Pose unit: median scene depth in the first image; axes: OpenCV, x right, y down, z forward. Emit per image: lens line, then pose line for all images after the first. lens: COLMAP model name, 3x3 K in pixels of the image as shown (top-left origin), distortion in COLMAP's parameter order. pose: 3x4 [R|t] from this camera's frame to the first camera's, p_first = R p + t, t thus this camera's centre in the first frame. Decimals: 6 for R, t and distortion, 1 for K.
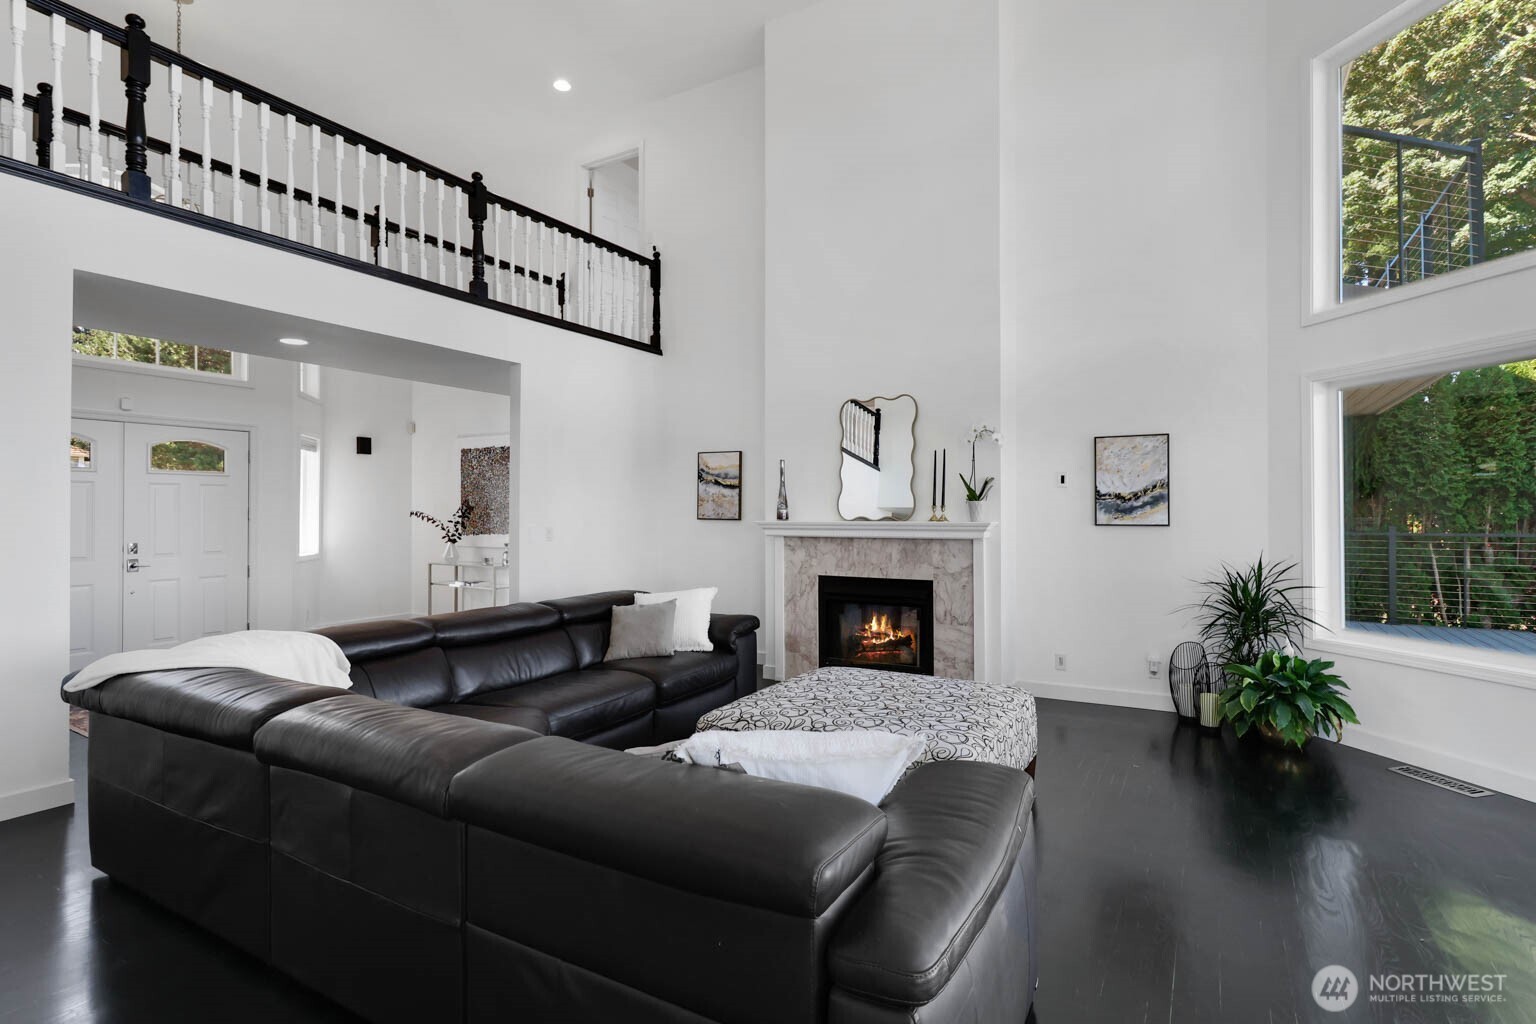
lens RADIAL K [[727.4, 0, 772.5], [0, 727.4, 504.9], [0, 0, 1]] dist [-0.000238, 0.000068]
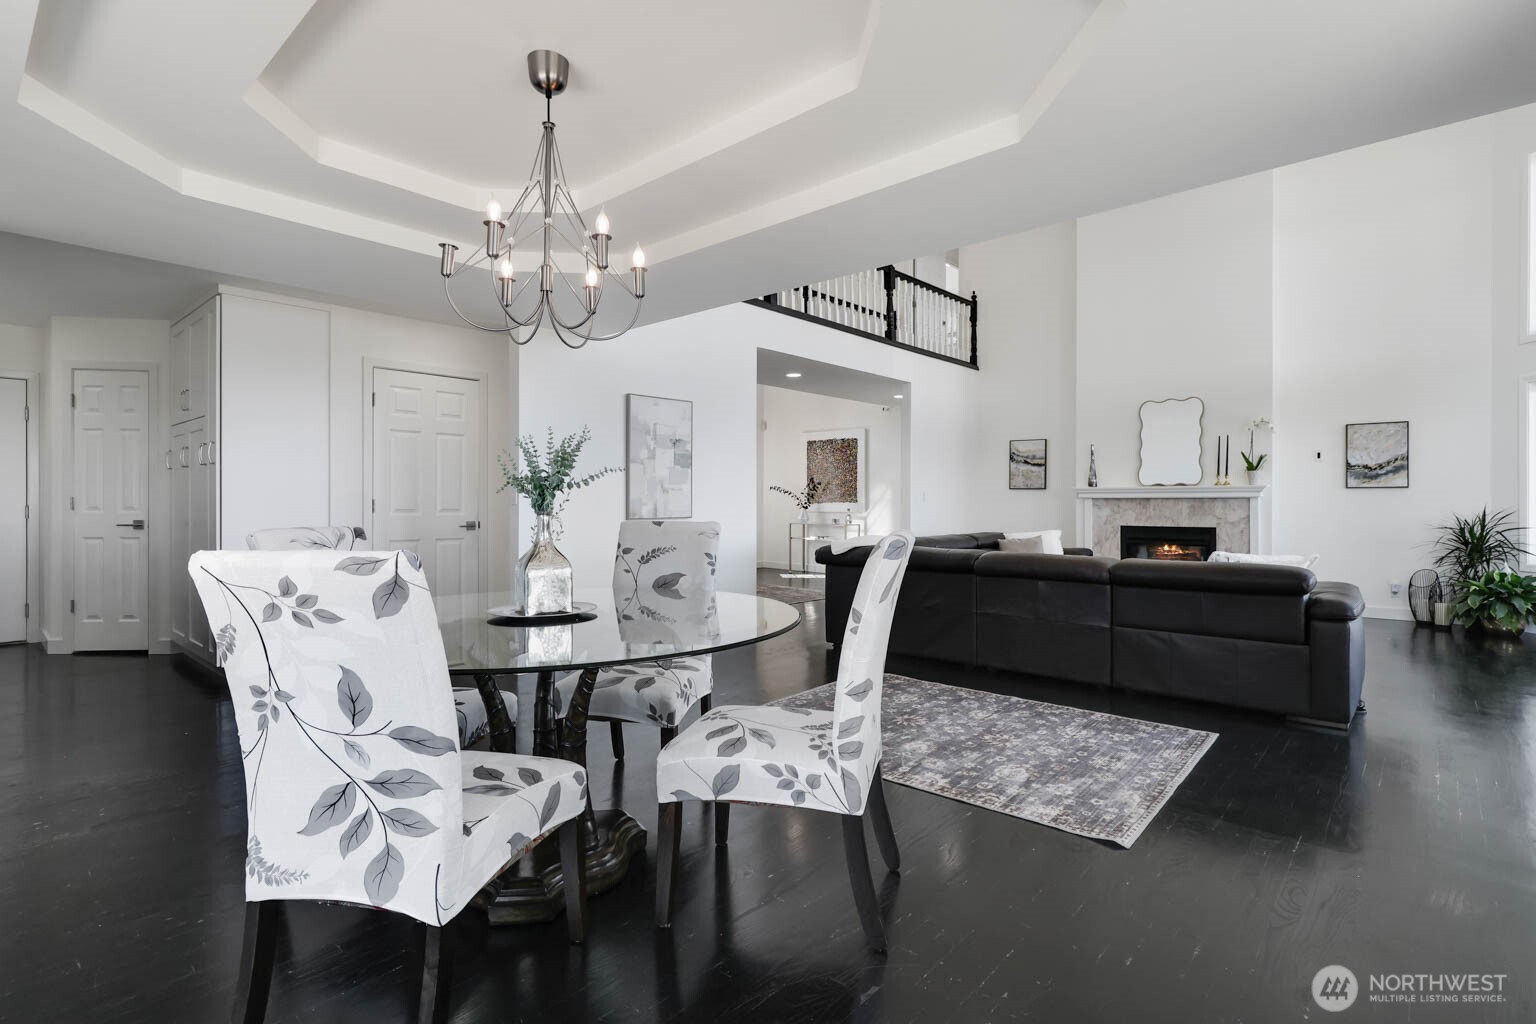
lens RADIAL K [[700.9, 0, 796.3], [0, 700.9, 500.1], [0, 0, 1]] dist [0.000466, -0.000232]
pose [[0.982762, 0.000953, -0.184872, -0.338011], [0.000836, 0.999954, 0.009602, 0.037198], [0.184872, -0.009591, 0.982716, -0.505914]]
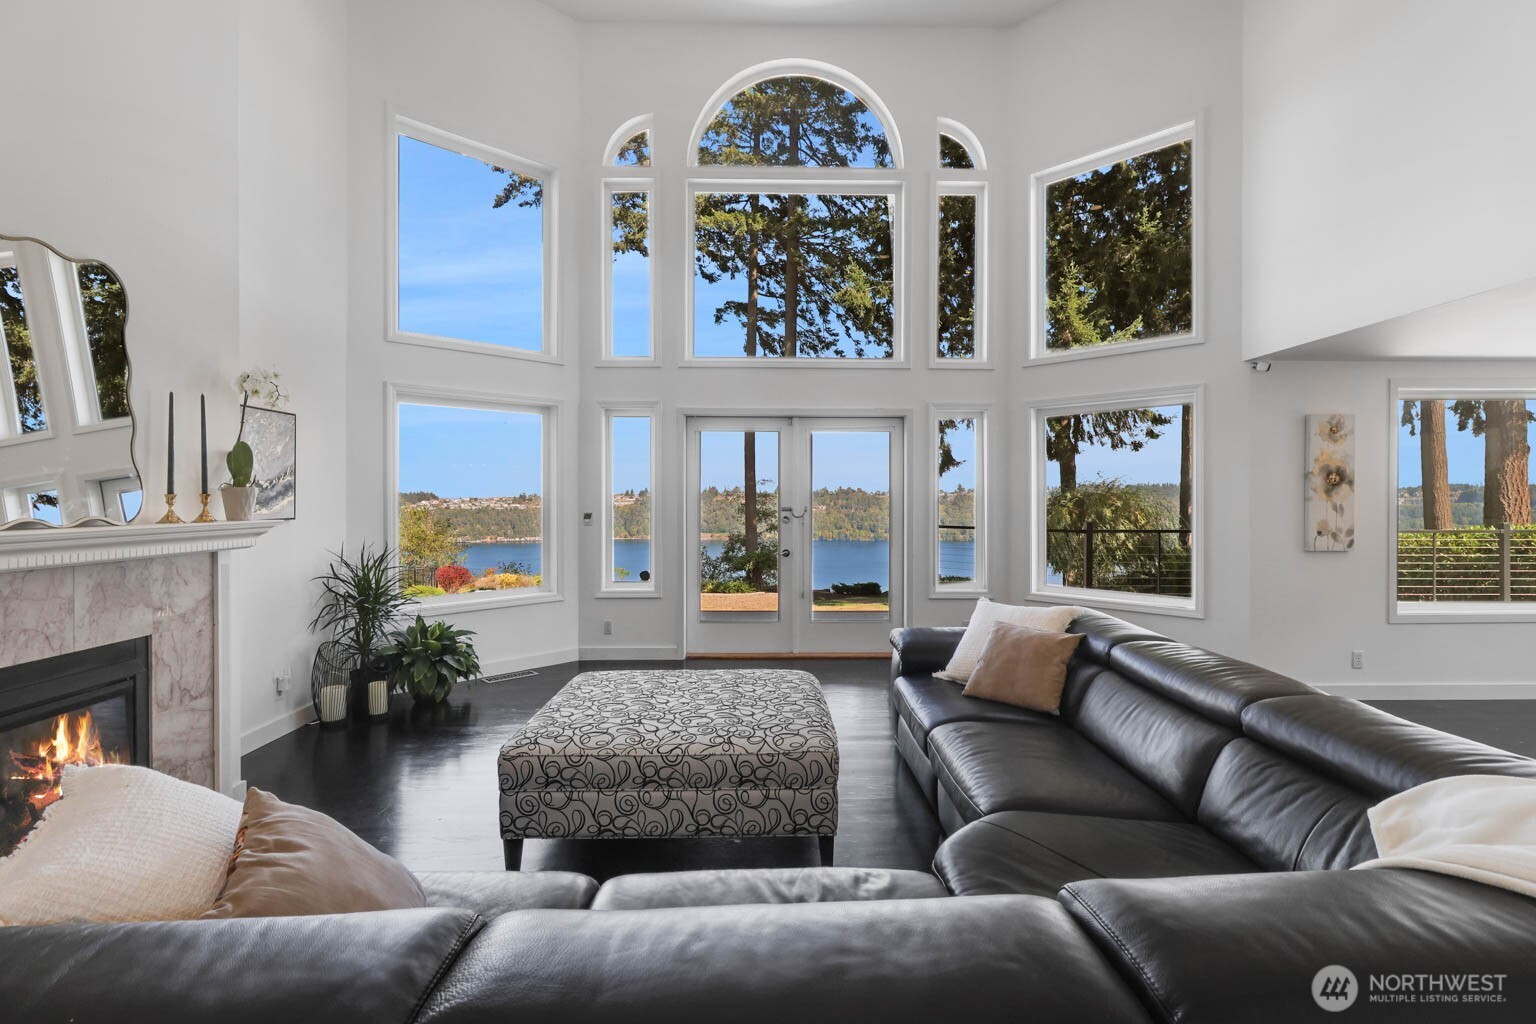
lens RADIAL K [[718.7, 0, 771.1], [0, 718.7, 505.1], [0, 0, 1]] dist [0.000362, 0.000125]
pose [[-0.496843, -0.006265, 0.867818, -0.466095], [-0.004912, 0.999978, 0.004407, 0.004793], [-0.867826, -0.002073, -0.496863, 0.881594]]
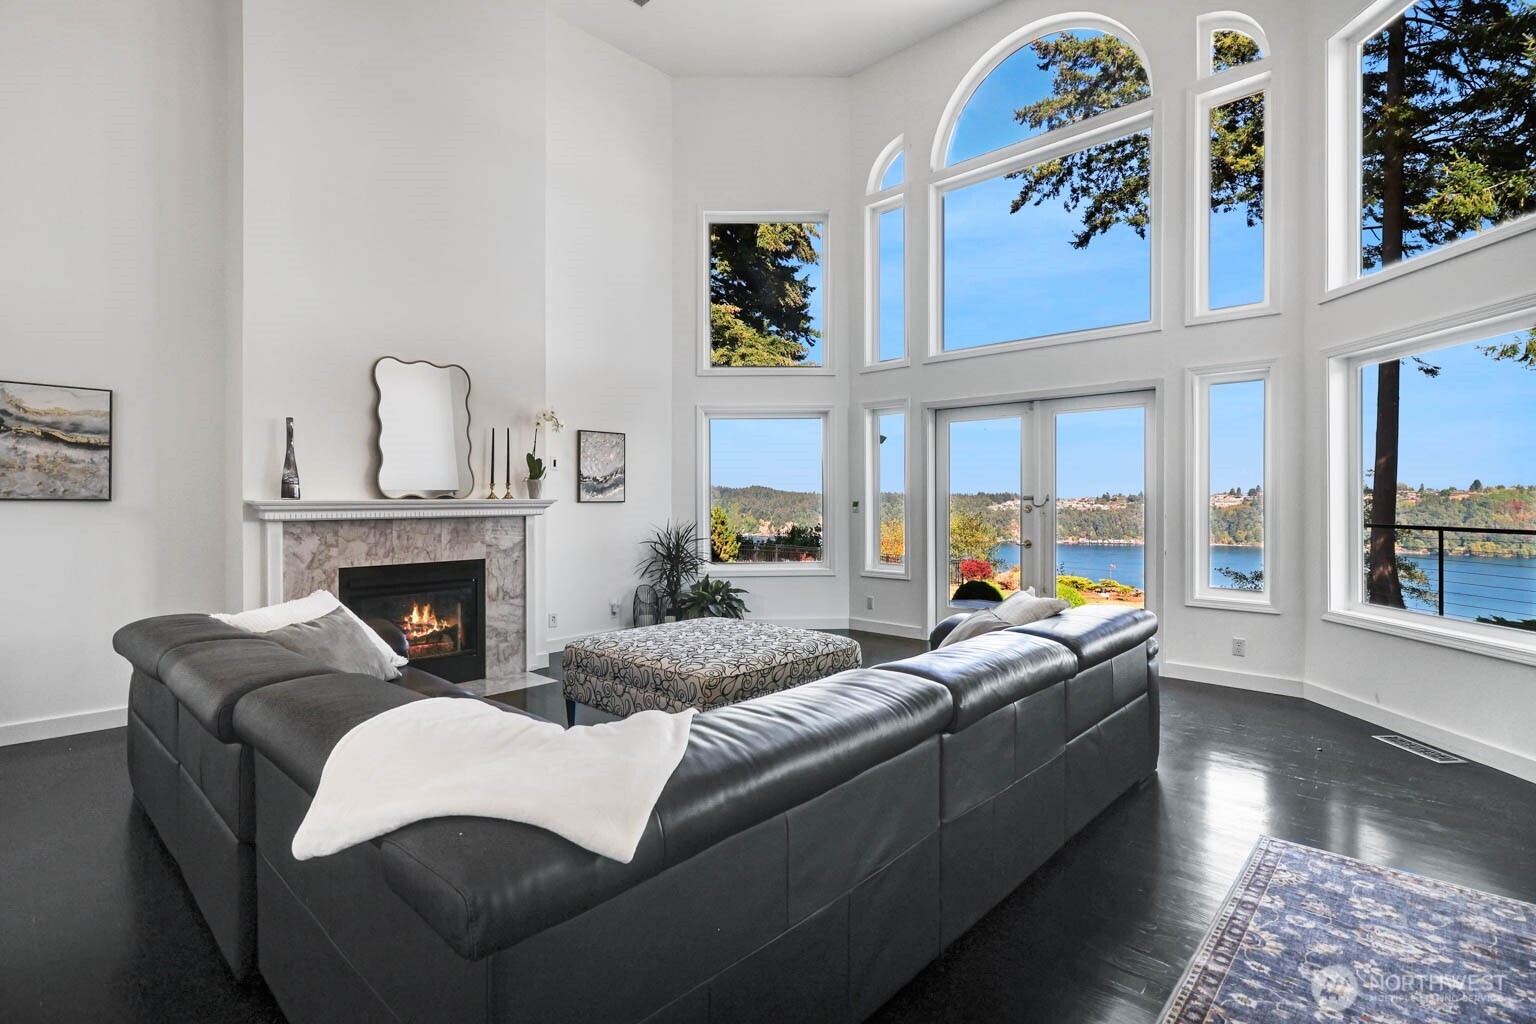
lens RADIAL K [[727.4, 0, 772.5], [0, 727.4, 504.9], [0, 0, 1]] dist [-0.000238, 0.000068]
pose [[0.242432, -0.006412, 0.970147, -0.655472], [-0.005434, 0.999953, 0.007967, 0.020742], [-0.970153, -0.007204, 0.242386, 0.386445]]
